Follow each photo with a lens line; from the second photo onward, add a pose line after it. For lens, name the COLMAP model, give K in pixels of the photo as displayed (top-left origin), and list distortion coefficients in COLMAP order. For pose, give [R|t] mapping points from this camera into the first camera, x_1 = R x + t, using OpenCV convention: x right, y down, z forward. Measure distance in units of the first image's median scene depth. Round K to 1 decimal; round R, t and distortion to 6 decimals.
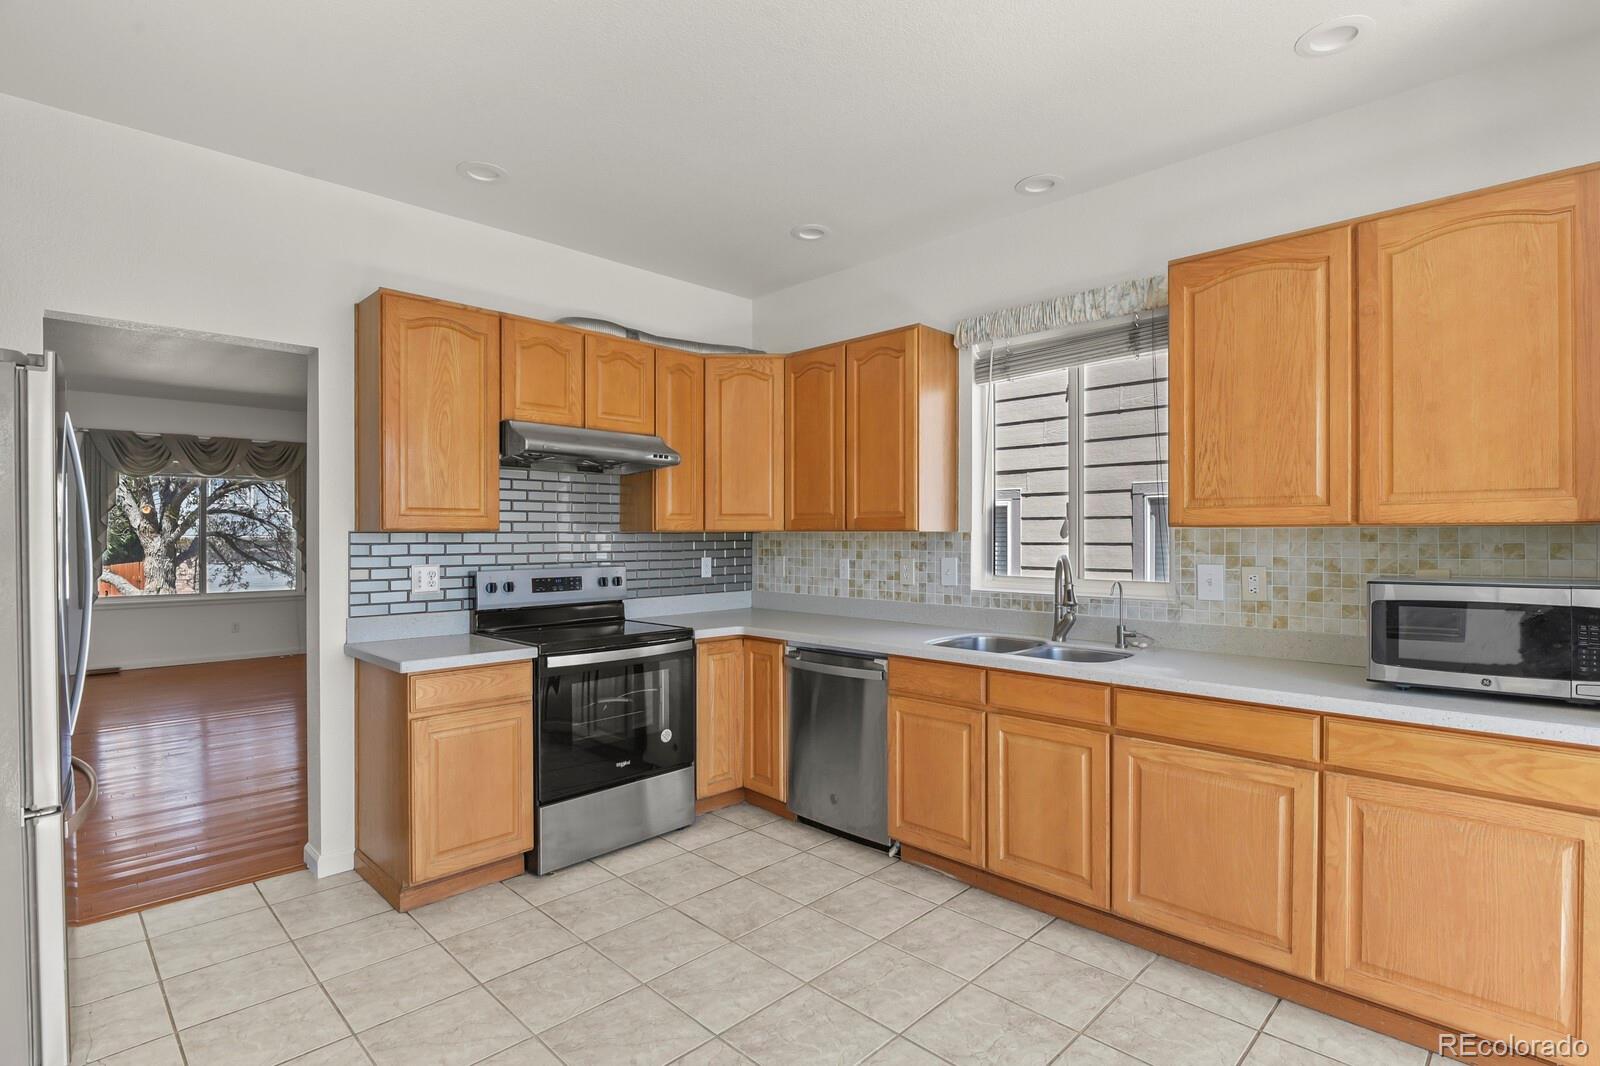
lens RADIAL K [[776.2, 0, 794.8], [0, 776.2, 539.0], [0, 0, 1]] dist [-0.013443, -0.001477]
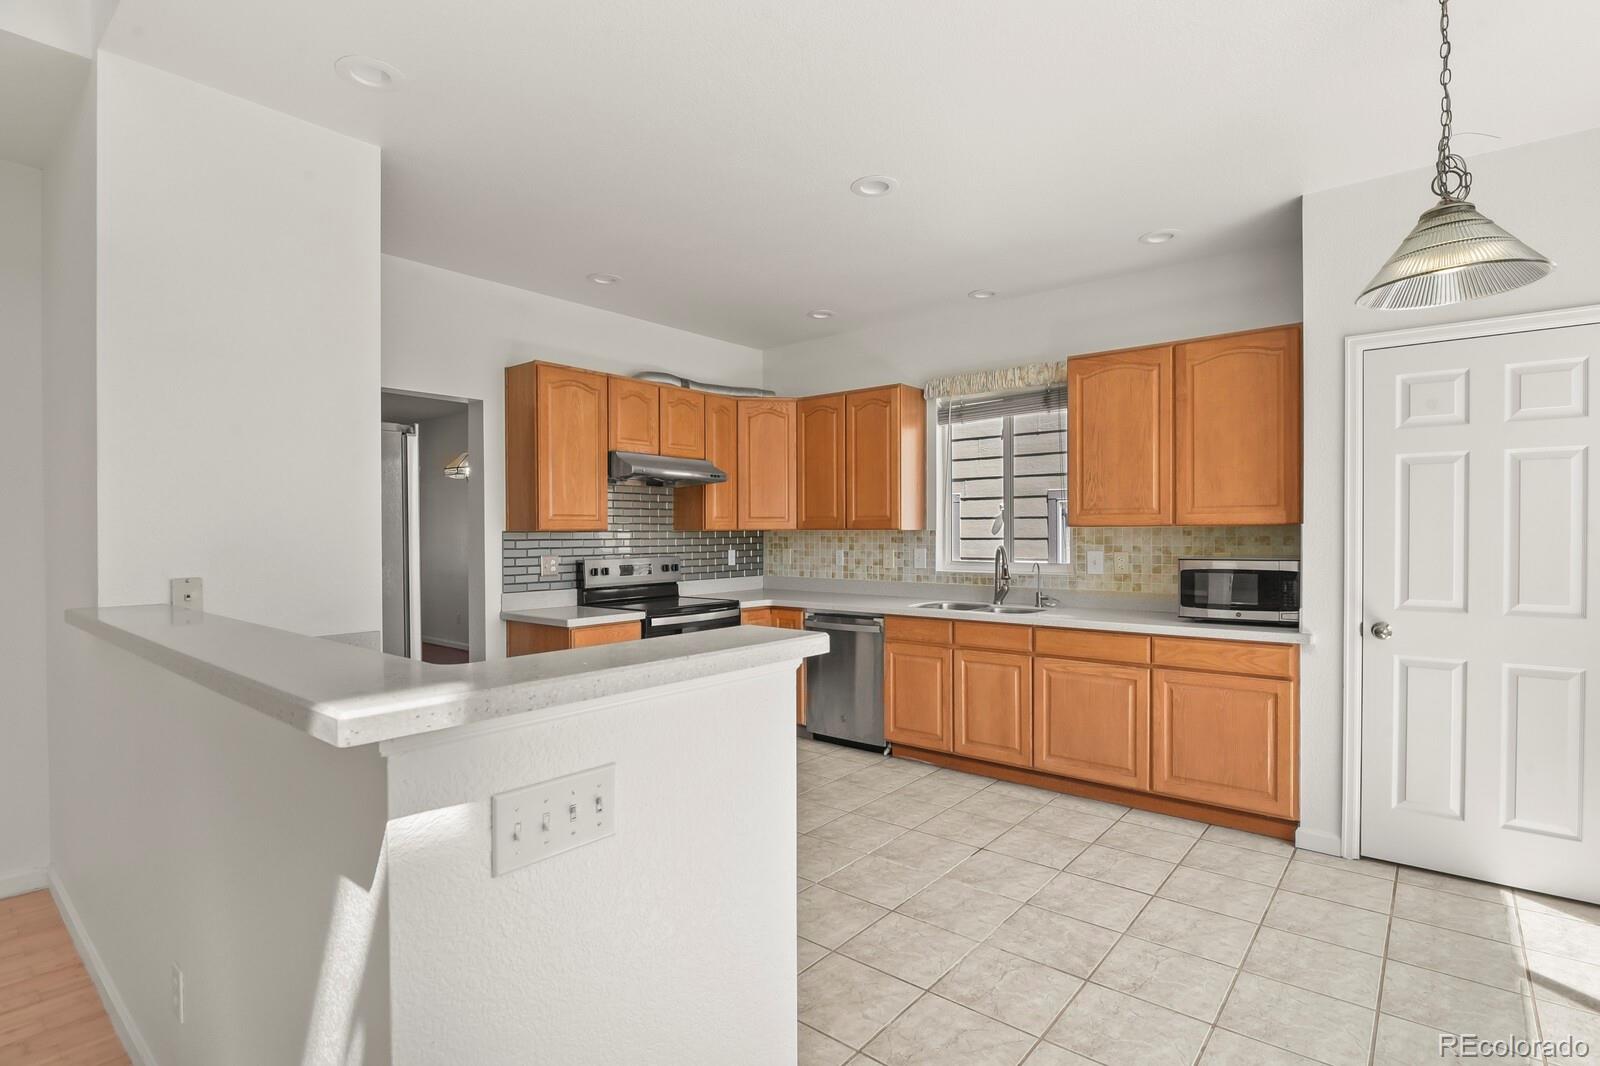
lens RADIAL K [[776.2, 0, 793.4], [0, 776.2, 539.9], [0, 0, 1]] dist [-0.013443, -0.001477]
pose [[0.995998, -0.004447, 0.089270, -0.185359], [0.003994, 0.999978, 0.005249, 0.000428], [-0.089291, -0.004872, 0.995994, -0.451977]]
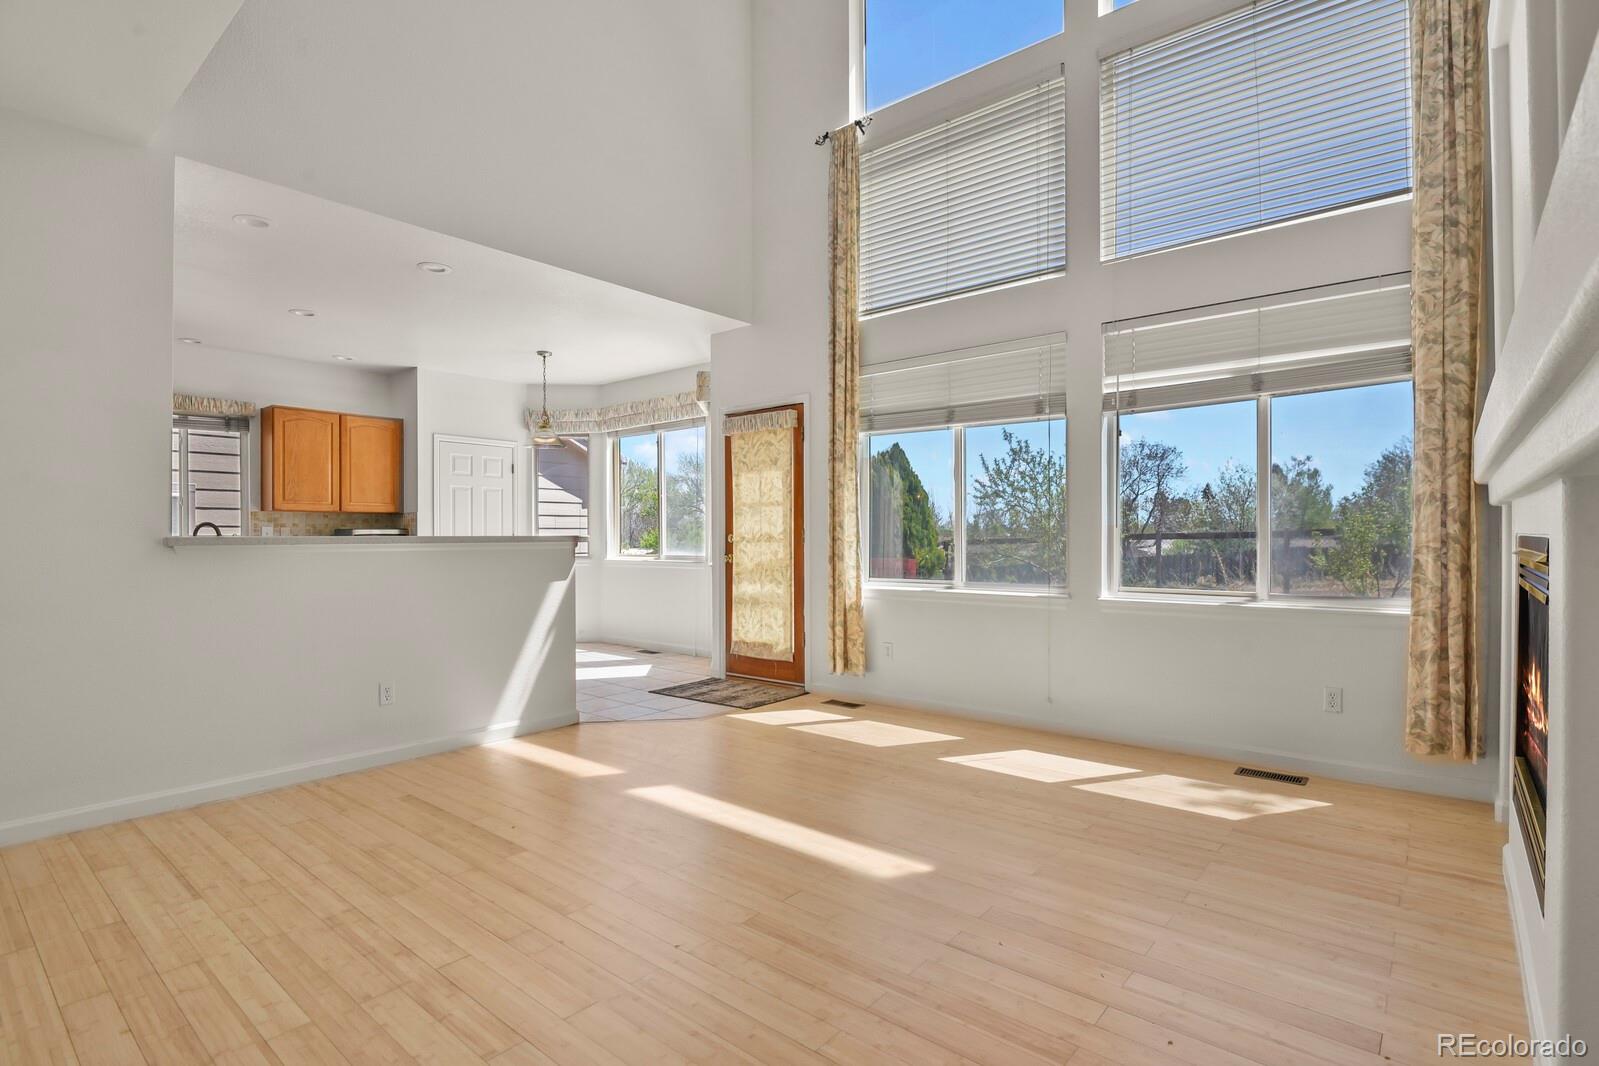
lens RADIAL K [[775.7, 0, 815.3], [0, 775.7, 530.3], [0, 0, 1]] dist [-0.013443, -0.001477]
pose [[-0.098349, 0.009461, 0.995107, -1.920370], [0.006433, 0.999940, -0.008871, 0.073153], [-0.995131, 0.005529, -0.098404, -0.449349]]
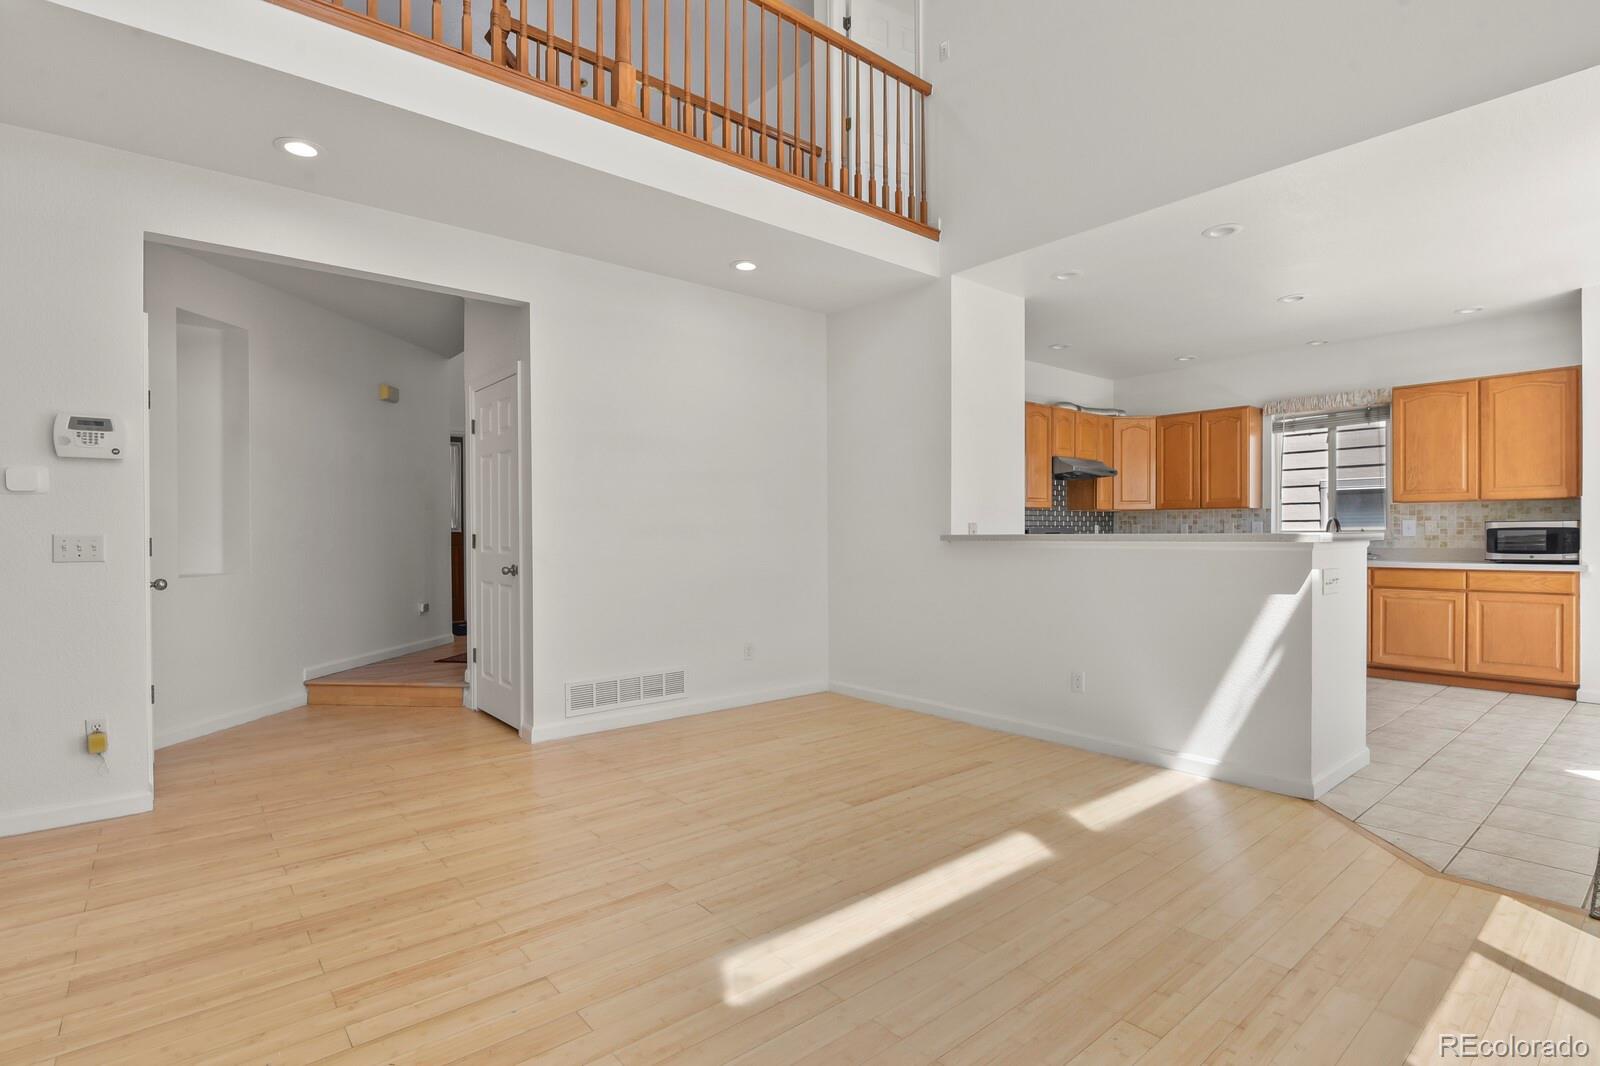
lens RADIAL K [[776.2, 0, 797.0], [0, 776.2, 541.0], [0, 0, 1]] dist [-0.013443, -0.001477]
pose [[0.995925, -0.003779, -0.090110, -0.950793], [0.004293, 0.999976, 0.005518, 0.069185], [0.090087, -0.005882, 0.995917, -1.273152]]
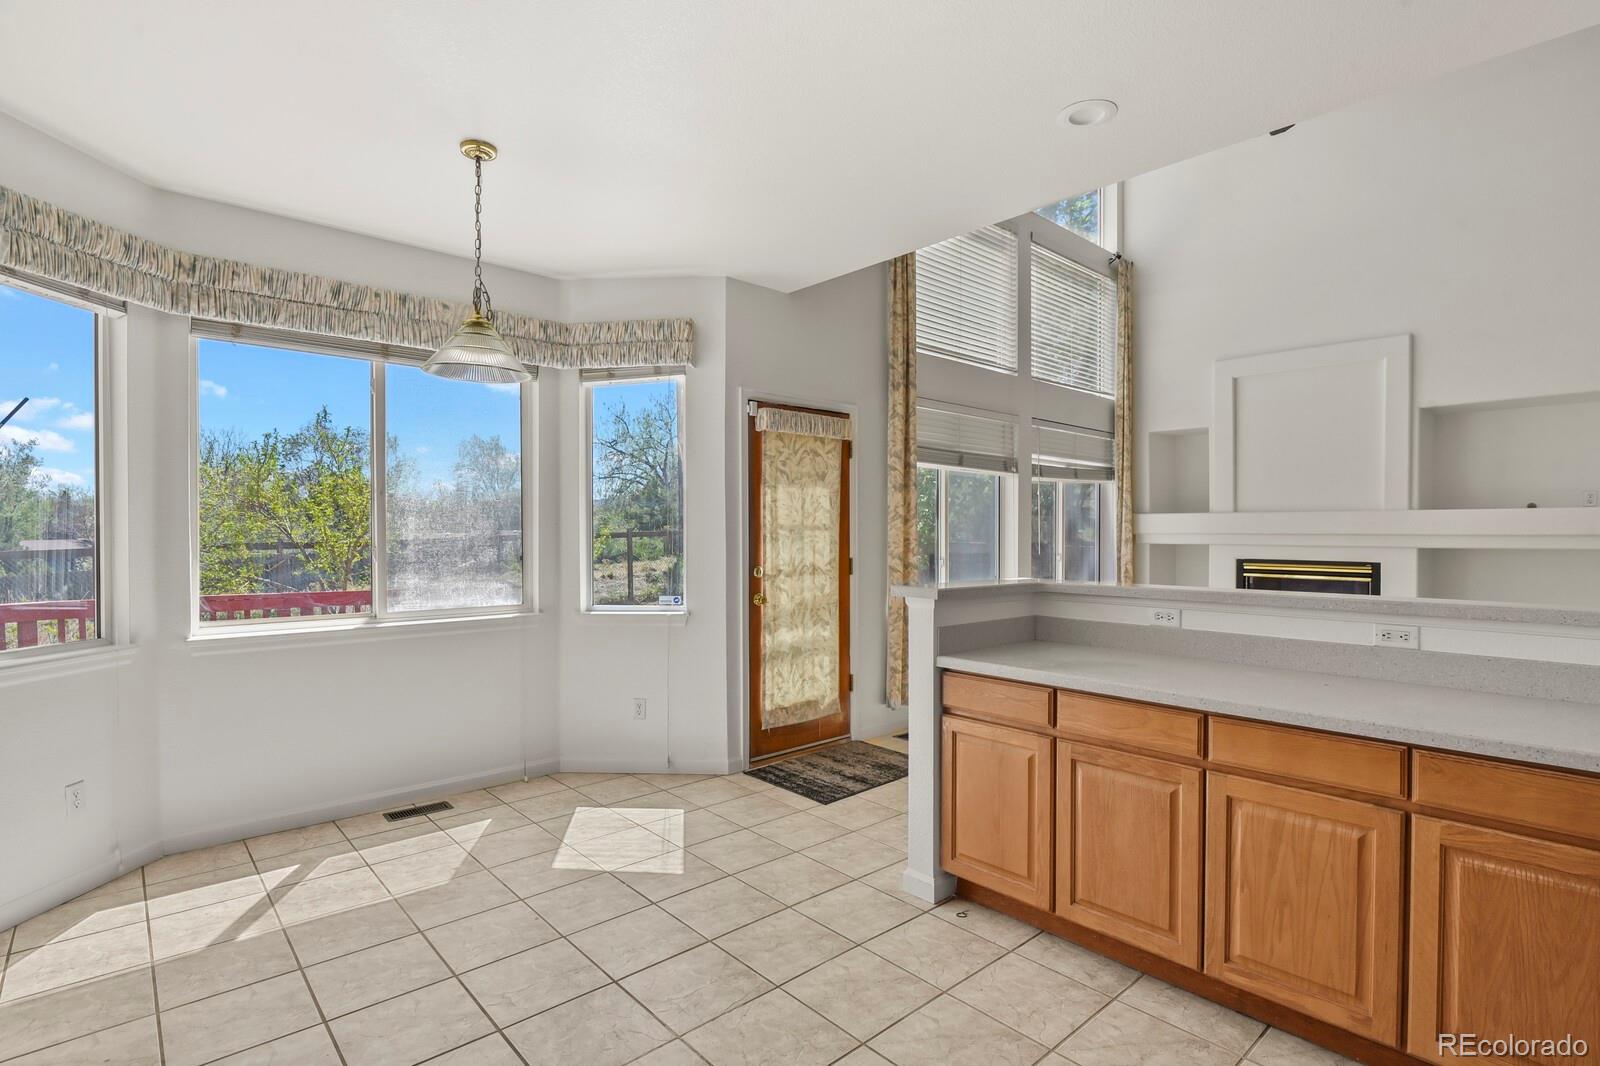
lens RADIAL K [[776.2, 0, 796.6], [0, 776.2, 539.6], [0, 0, 1]] dist [-0.013443, -0.001477]
pose [[-0.998593, -0.001099, 0.053026, -0.047789], [-0.000508, 0.999938, 0.011155, -0.003499], [-0.053035, 0.011112, -0.998531, 1.028536]]
